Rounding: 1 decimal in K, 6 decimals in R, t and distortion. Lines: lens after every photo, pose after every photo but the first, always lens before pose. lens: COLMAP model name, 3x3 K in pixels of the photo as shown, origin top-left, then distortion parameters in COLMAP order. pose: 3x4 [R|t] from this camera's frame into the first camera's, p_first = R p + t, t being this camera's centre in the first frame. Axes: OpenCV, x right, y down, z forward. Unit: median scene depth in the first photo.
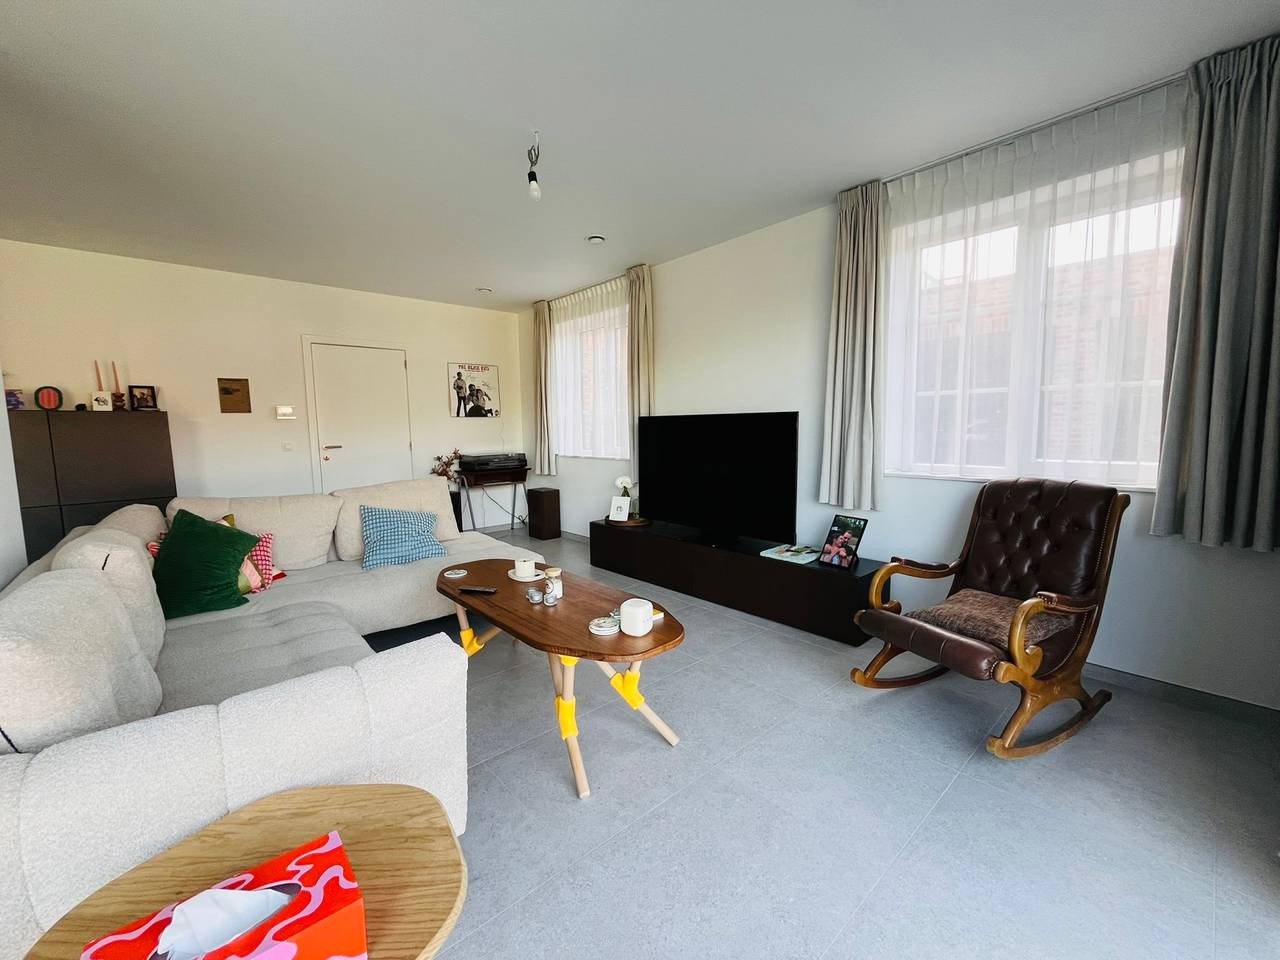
lens RADIAL K [[517.6, 0, 640.0], [0, 517.6, 480.0], [0, 0, 1]] dist [-0.005407, -0.000126]
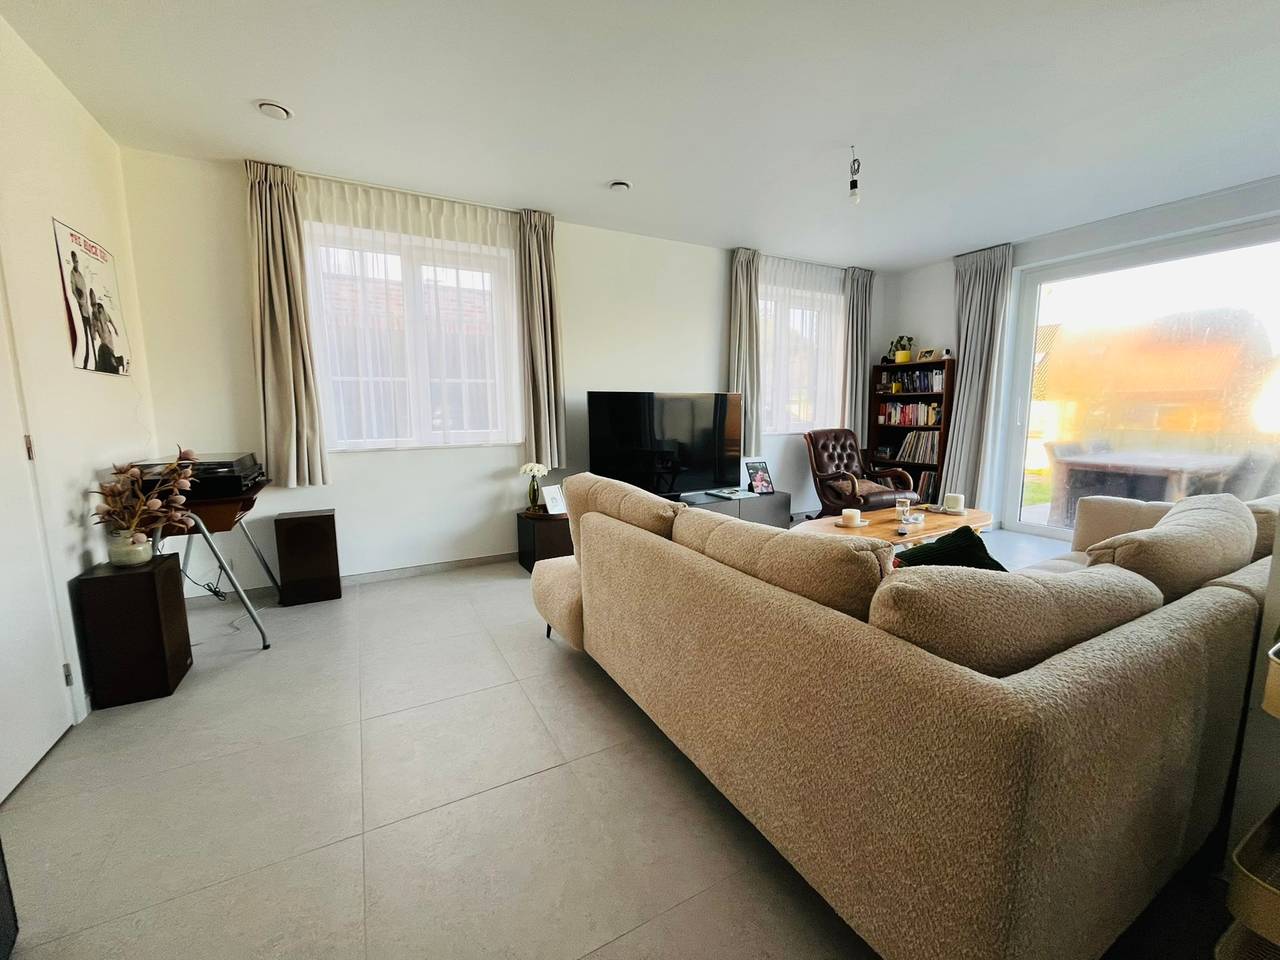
lens RADIAL K [[517.6, 0, 640.0], [0, 517.6, 480.0], [0, 0, 1]] dist [-0.005407, -0.000126]
pose [[0.235754, -0.121383, 0.964202, -0.643116], [0.103077, 0.989695, 0.099389, -0.035965], [-0.966331, 0.075956, 0.245837, 0.516096]]
